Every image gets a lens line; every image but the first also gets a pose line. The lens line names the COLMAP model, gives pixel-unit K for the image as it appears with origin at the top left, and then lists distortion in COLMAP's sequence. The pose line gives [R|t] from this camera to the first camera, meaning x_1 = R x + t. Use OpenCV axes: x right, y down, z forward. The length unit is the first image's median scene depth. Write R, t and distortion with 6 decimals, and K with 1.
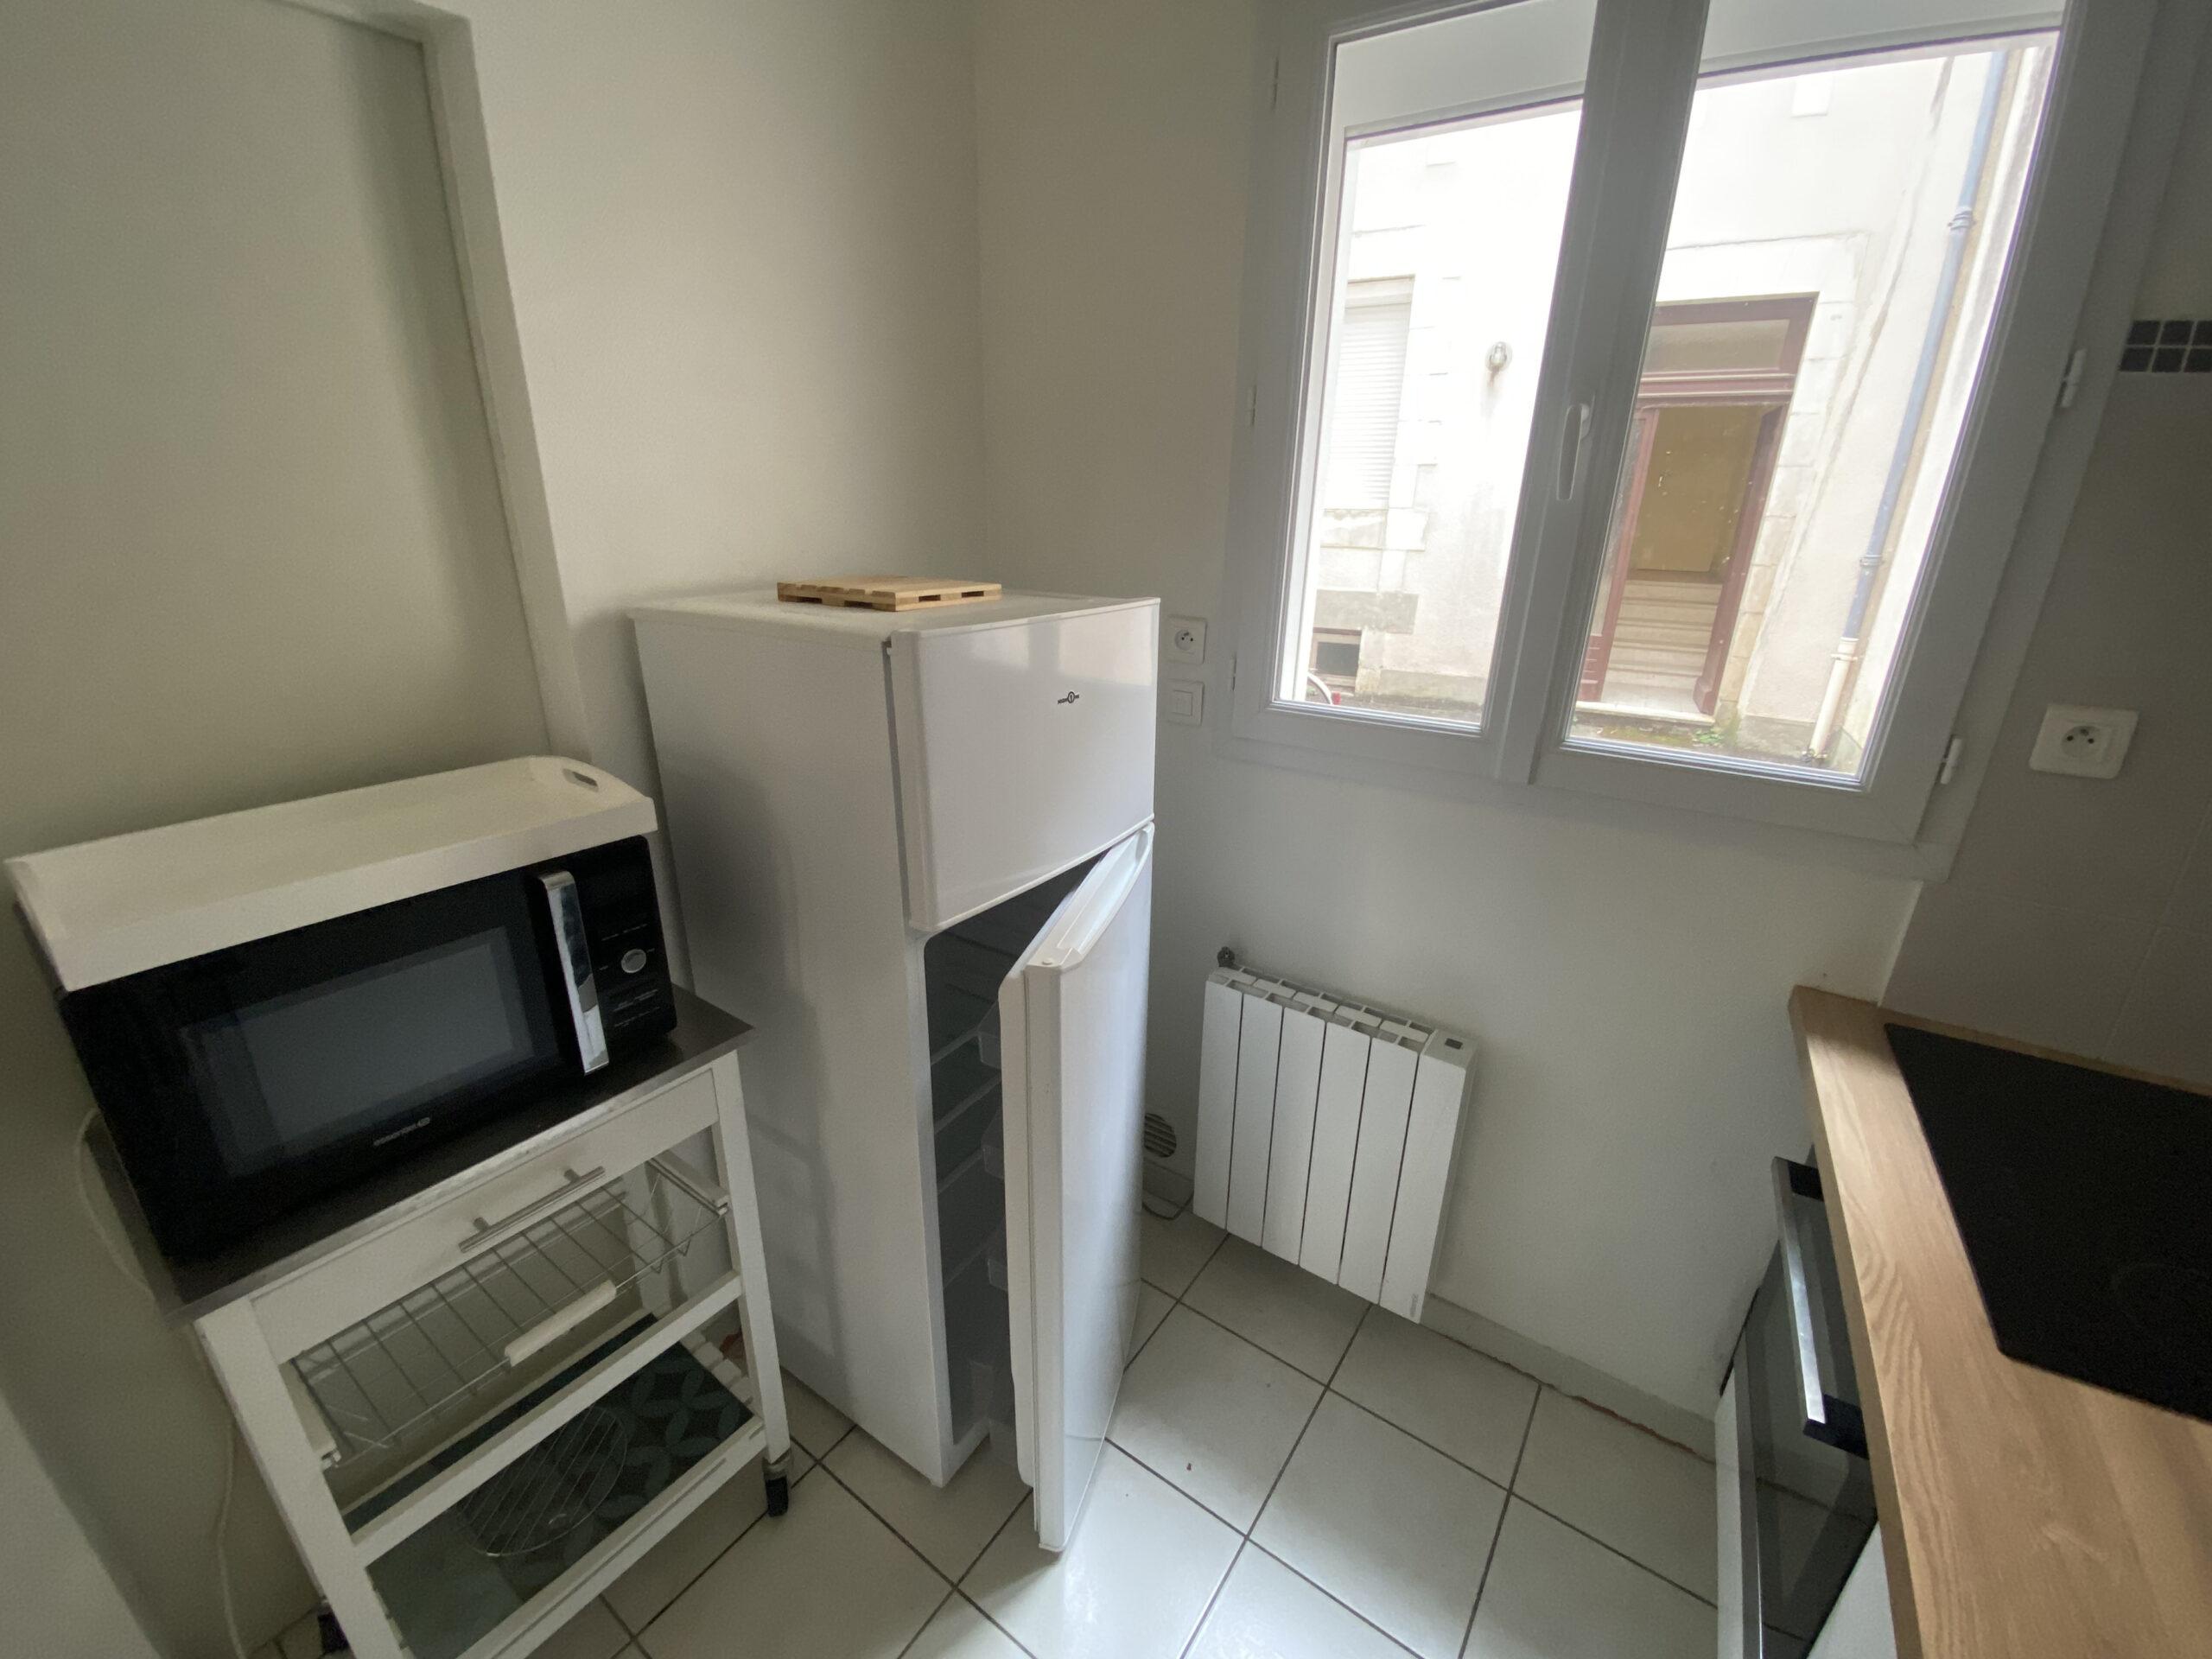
lens RADIAL K [[884.7, 0, 1106.0], [0, 884.7, 829.5], [0, 0, 1]] dist [0.008720, -0.015077]
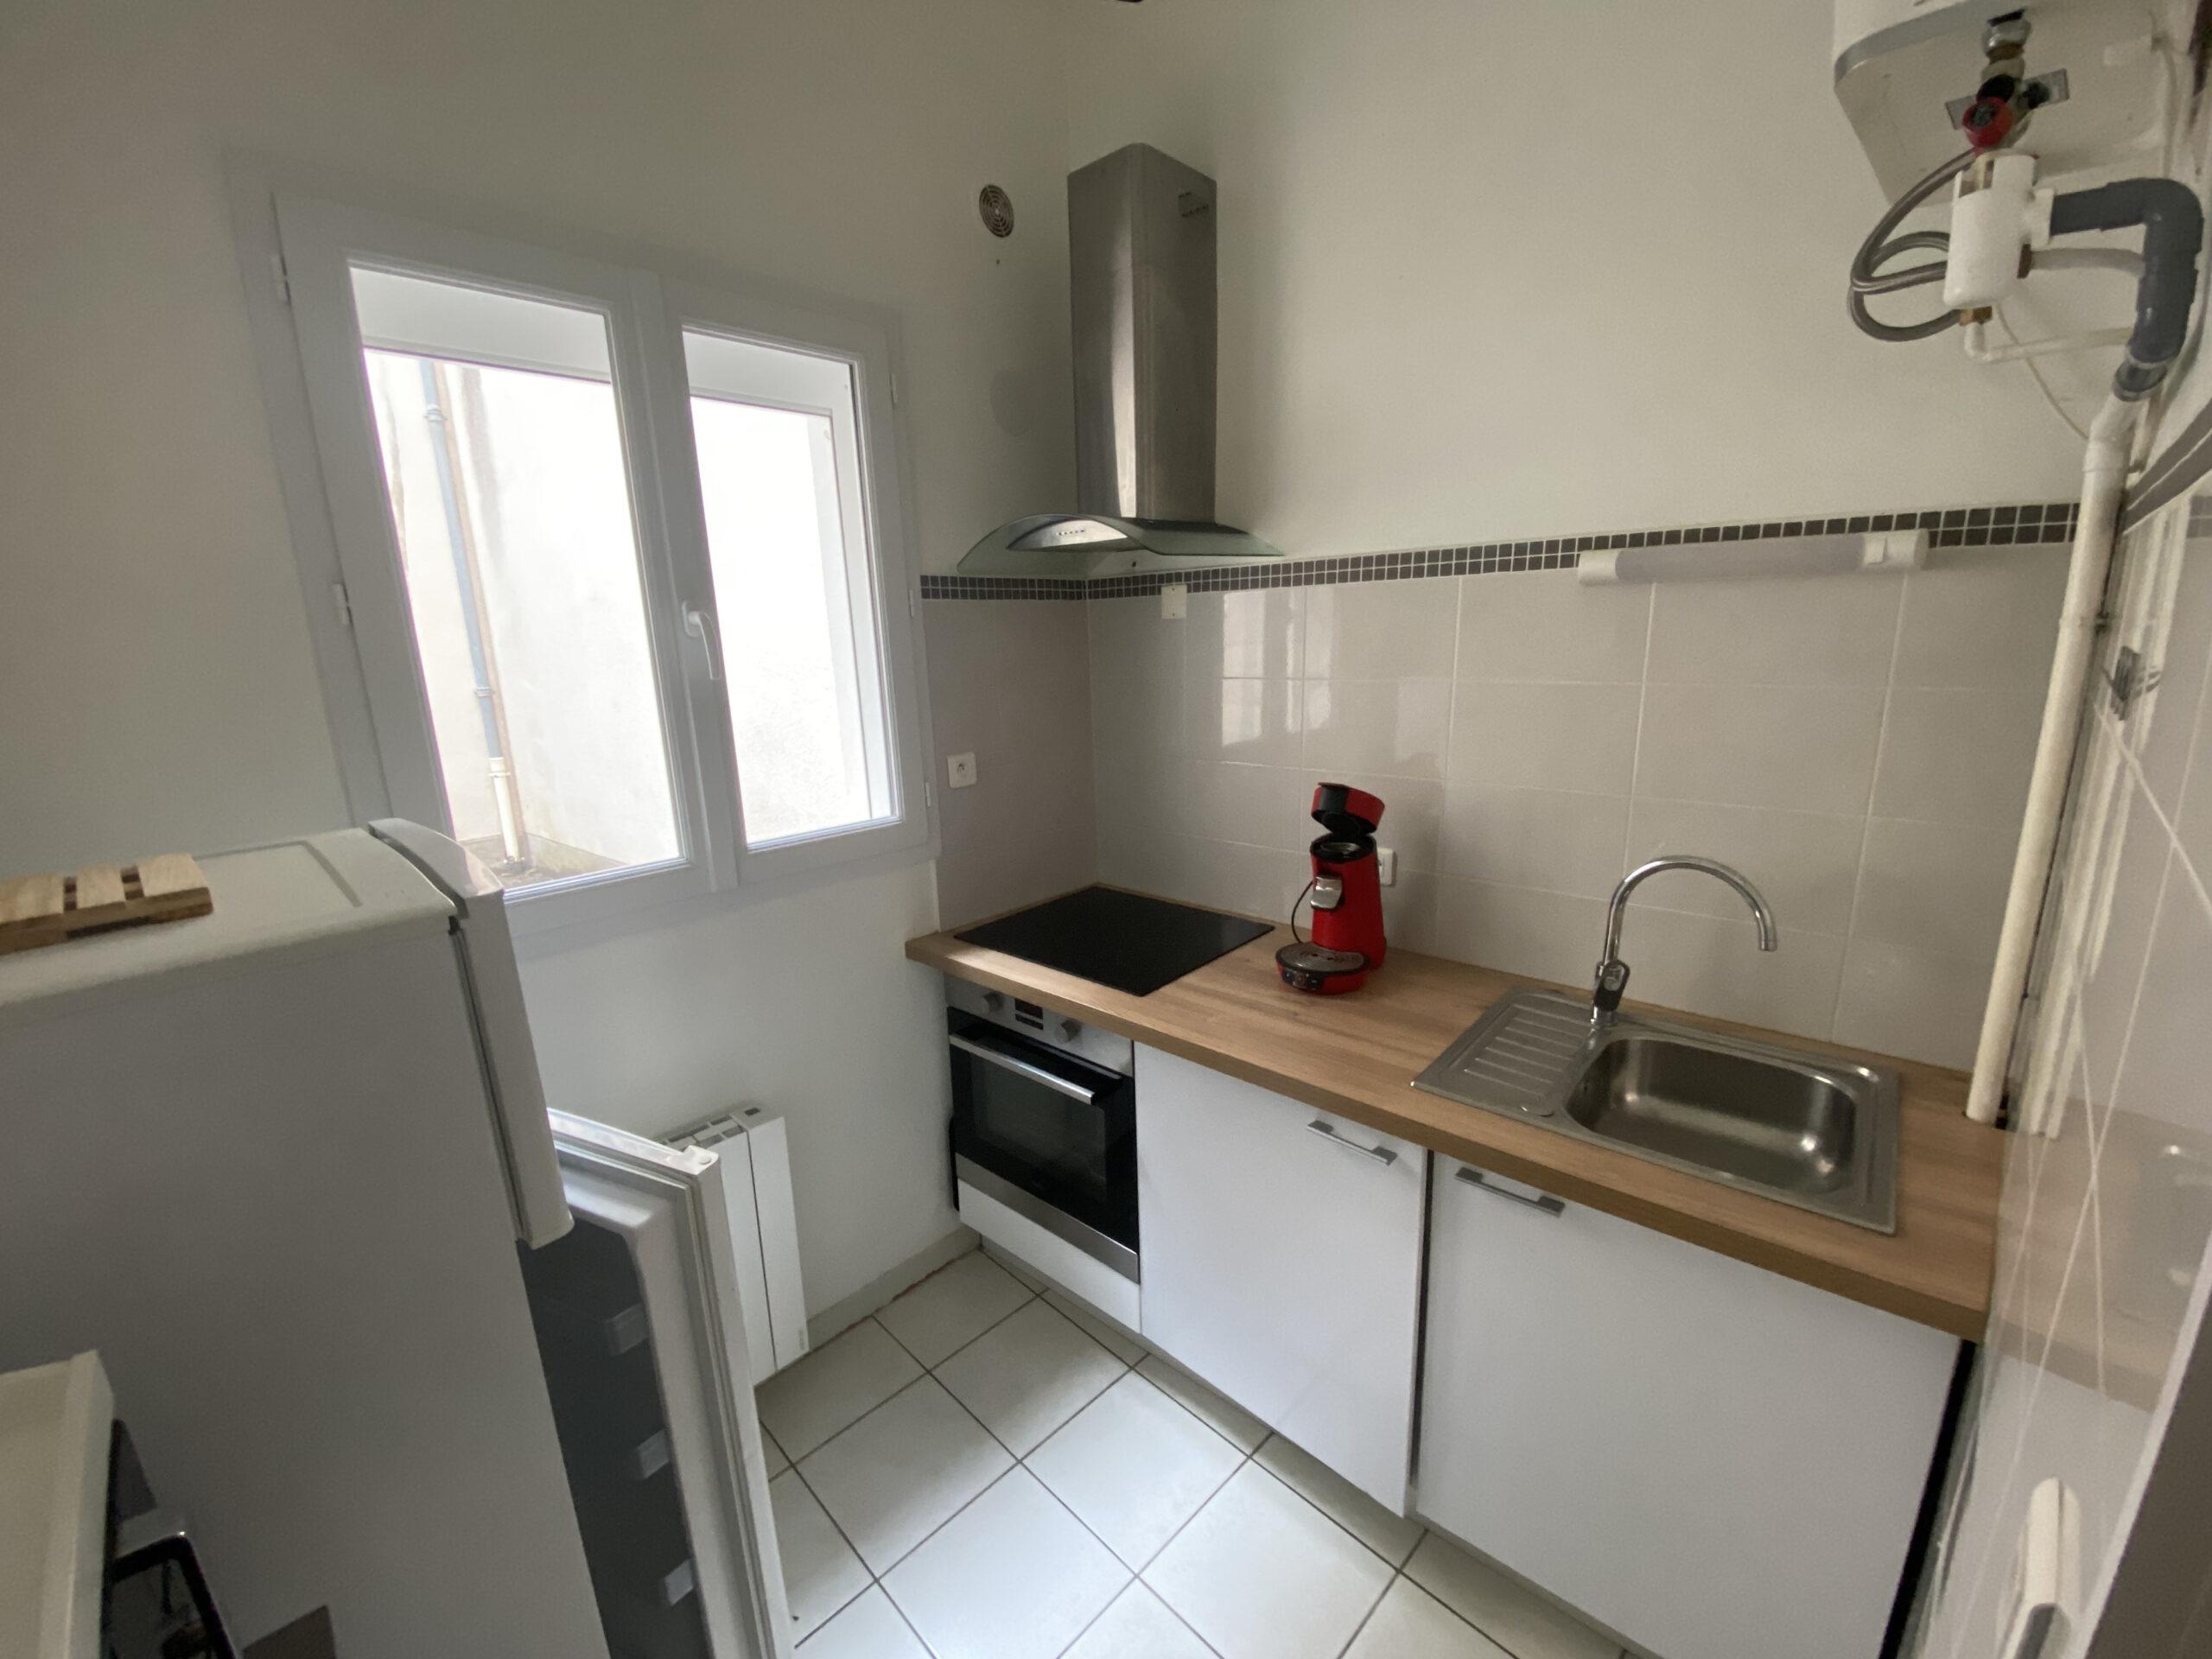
lens RADIAL K [[884.7, 0, 1106.0], [0, 884.7, 829.5], [0, 0, 1]] dist [0.008720, -0.015077]
pose [[0.165206, -0.238722, 0.956932, -0.726593], [0.367820, 0.915177, 0.164804, -0.159331], [-0.915104, 0.324752, 0.238999, 0.196203]]
